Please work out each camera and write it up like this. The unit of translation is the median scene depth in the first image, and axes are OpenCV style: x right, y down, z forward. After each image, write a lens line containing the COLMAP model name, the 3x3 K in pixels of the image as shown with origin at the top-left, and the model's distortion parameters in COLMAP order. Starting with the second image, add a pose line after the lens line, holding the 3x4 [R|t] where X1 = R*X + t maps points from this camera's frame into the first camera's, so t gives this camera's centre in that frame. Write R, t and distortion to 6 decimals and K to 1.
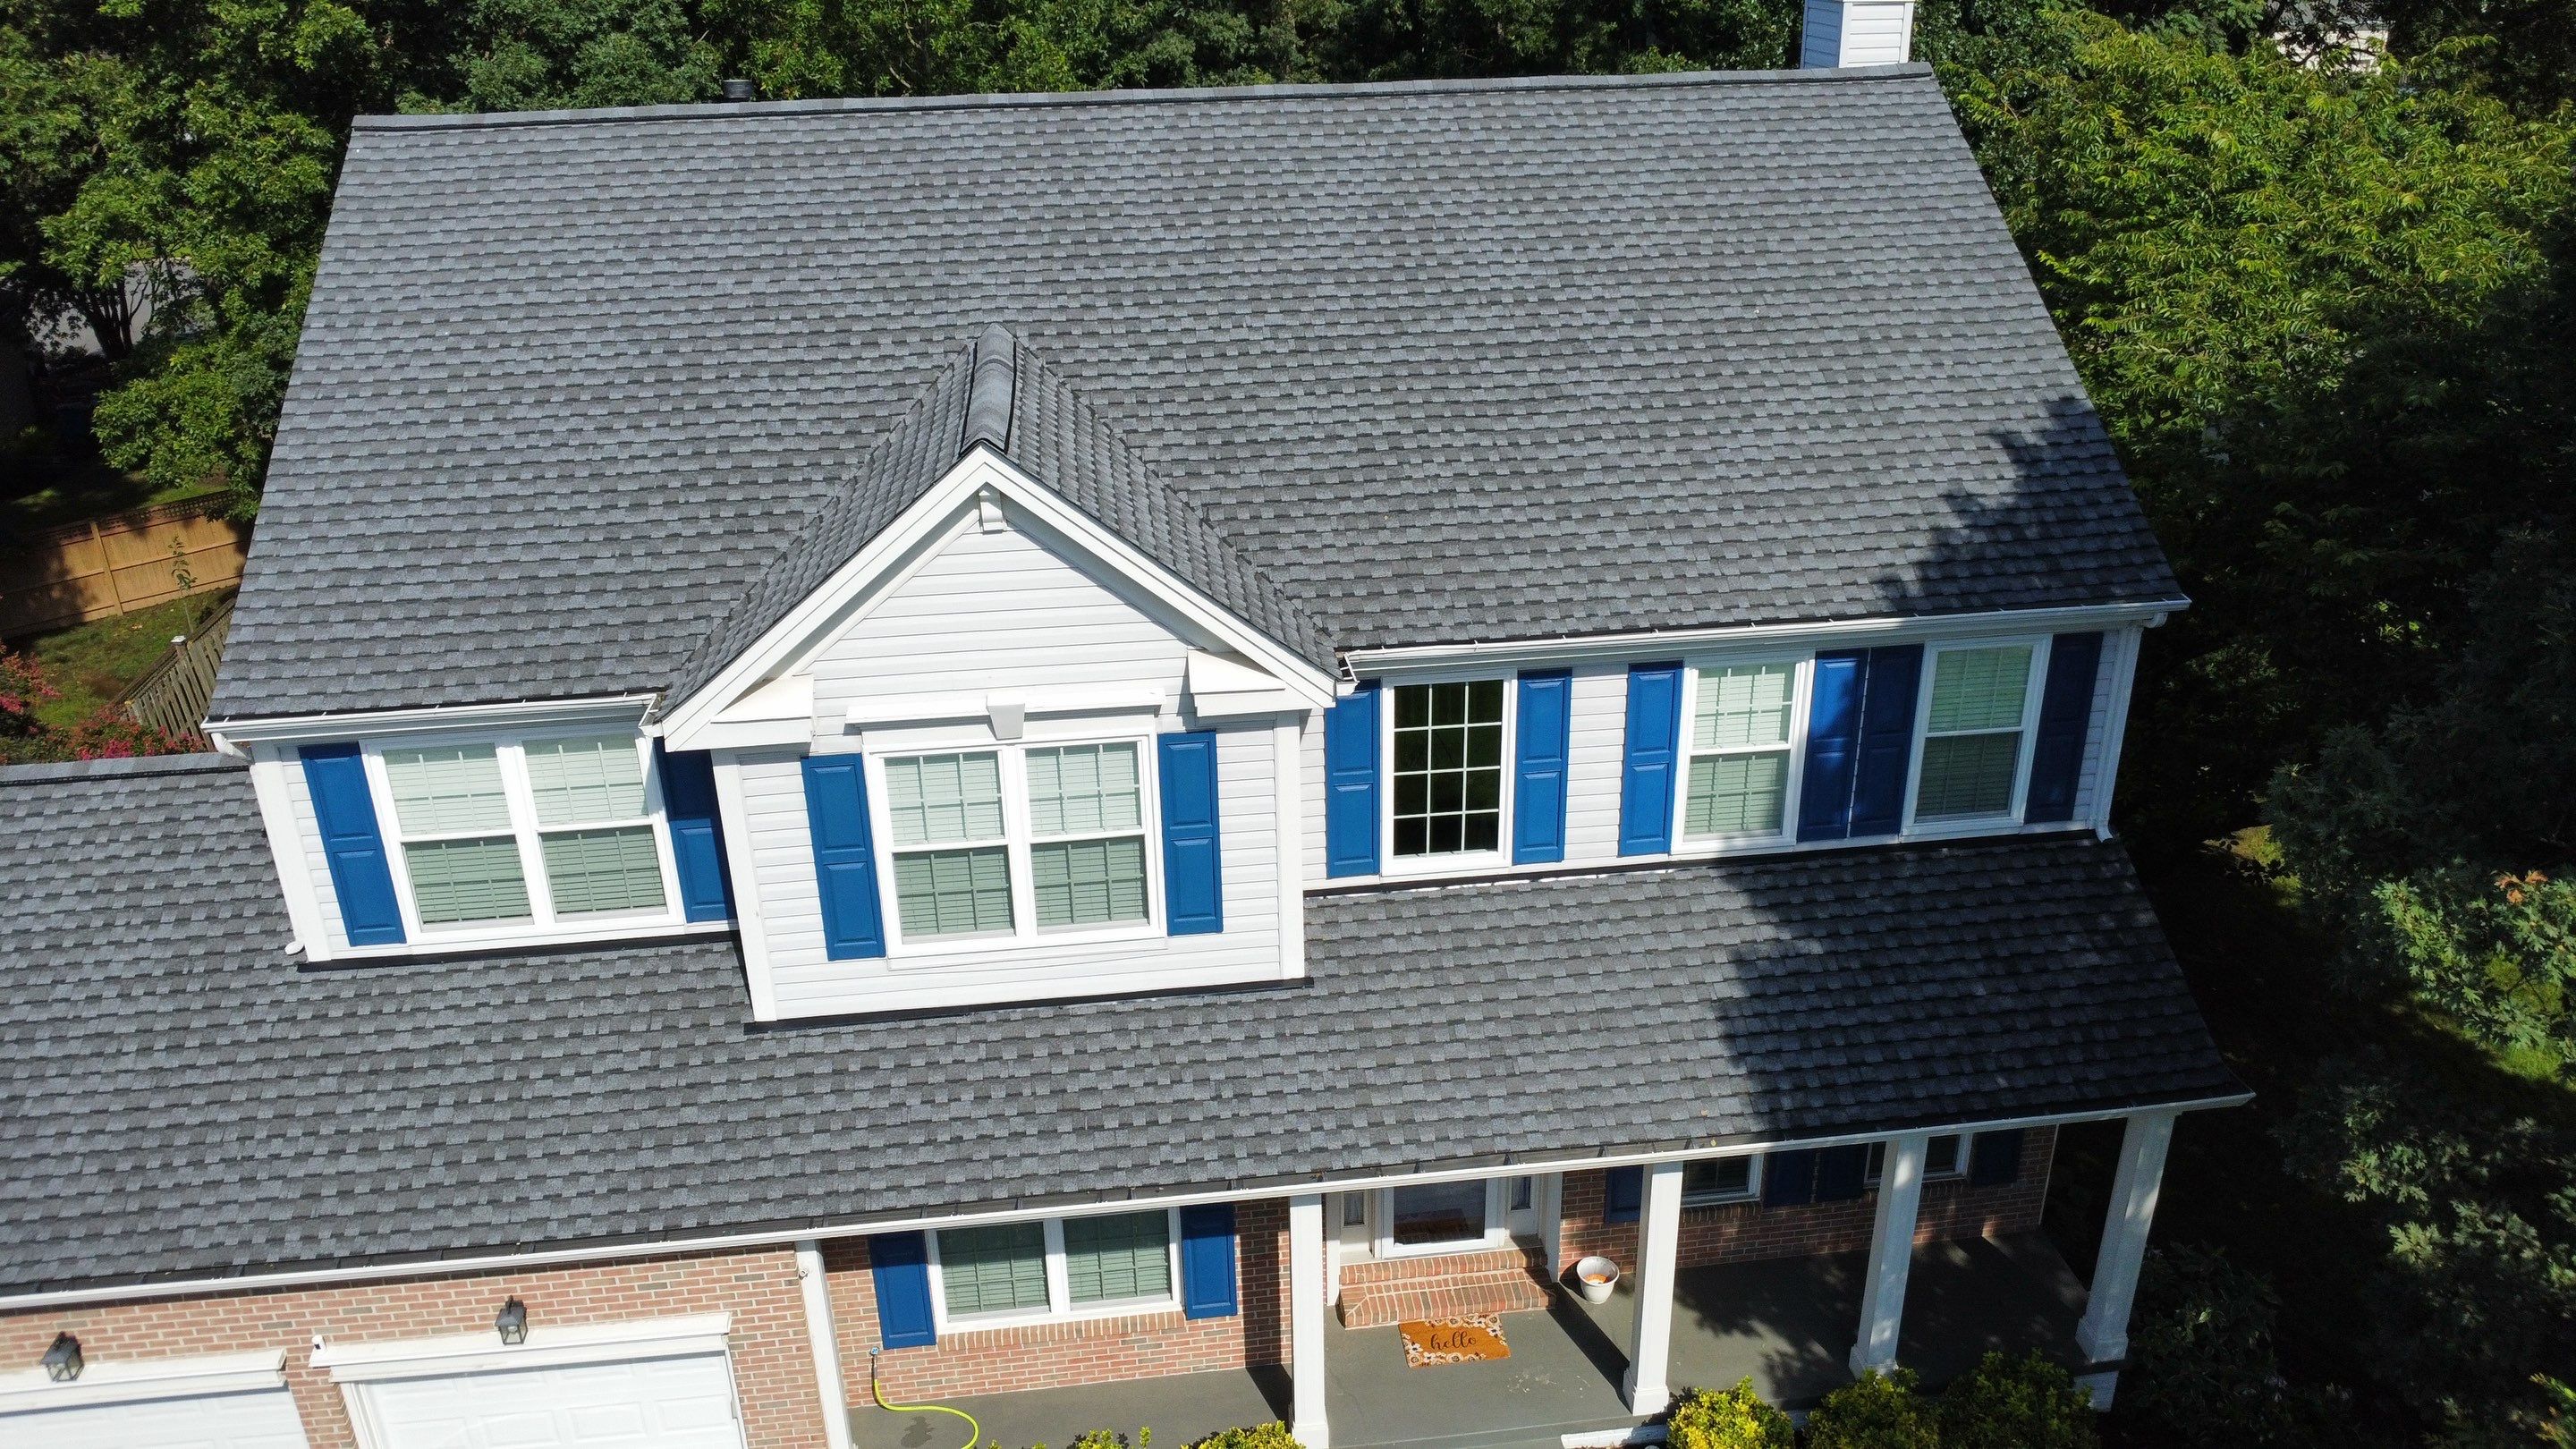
lens RADIAL K [[1885.6, 0, 1289.1], [0, 1885.6, 738.0], [0, 0, 1]] dist [0.000937, -0.072087]
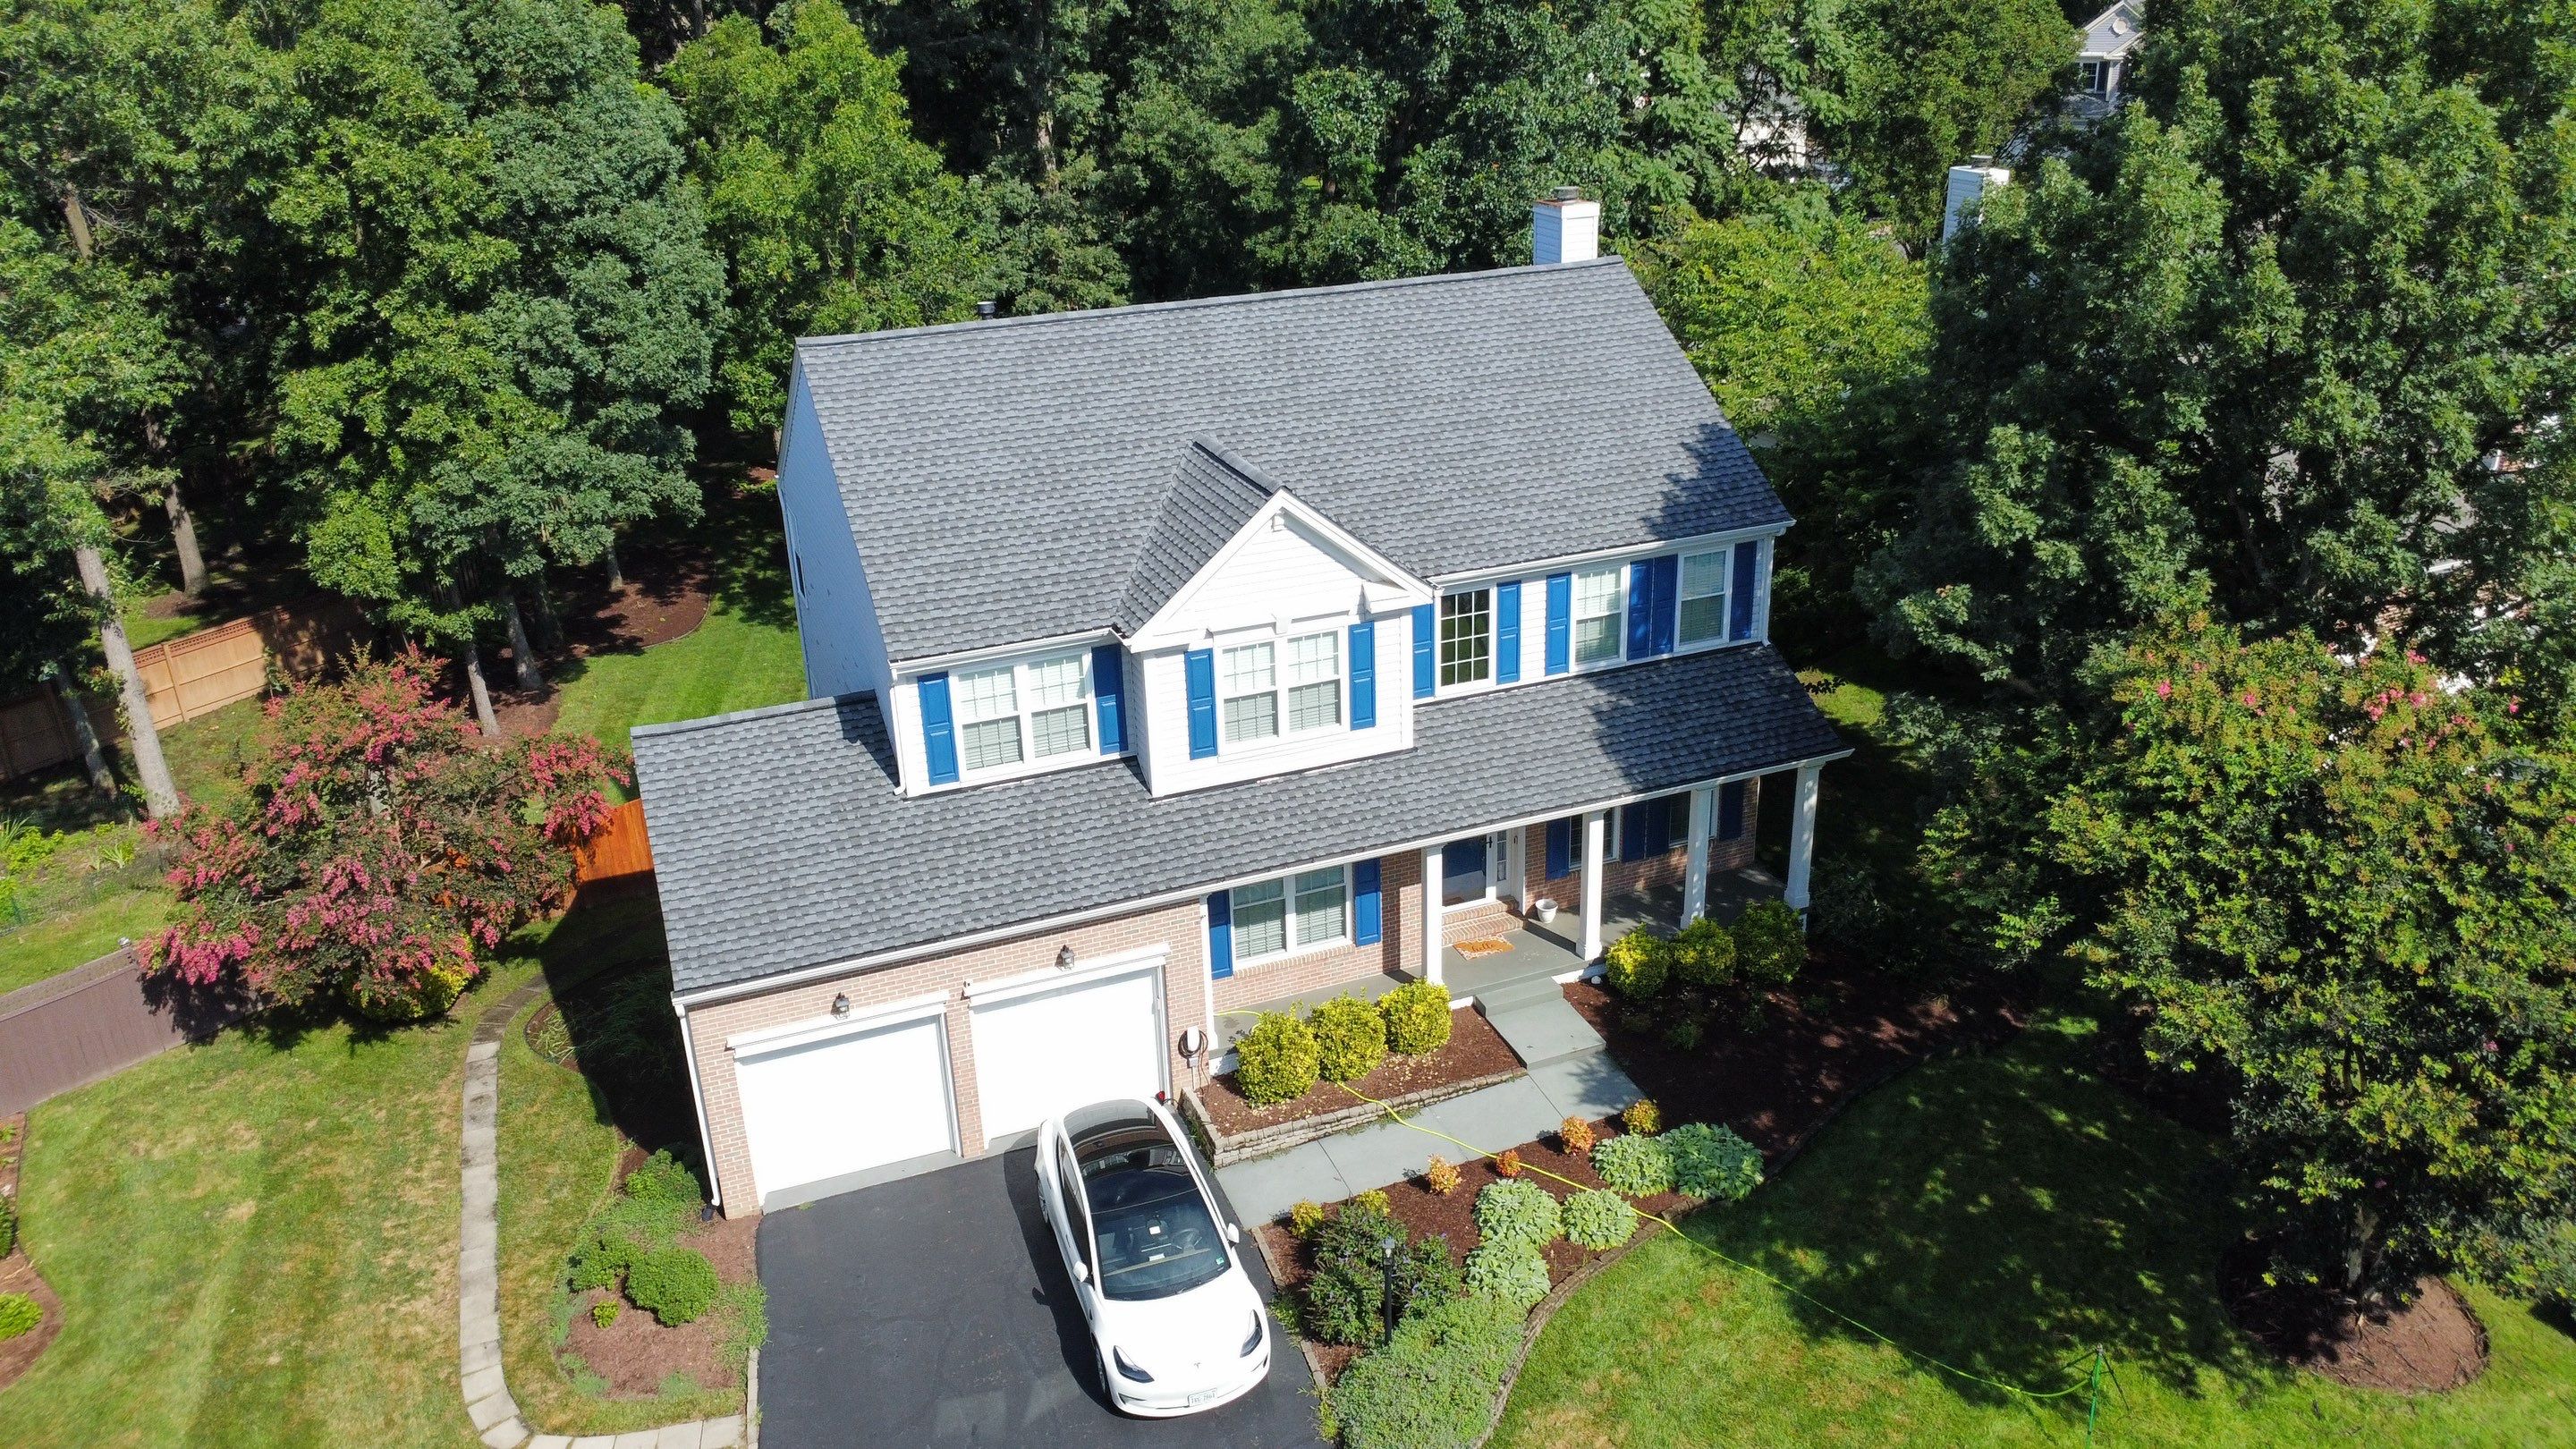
lens RADIAL K [[1866.7, 0, 1279.8], [0, 1866.7, 734.8], [0, 0, 1]] dist [-0.033090, -0.014597]
pose [[0.967698, -0.110975, 0.226376, -0.561955], [0.118299, 0.992796, -0.019007, 0.133070], [-0.222635, 0.045174, 0.973855, -0.862757]]
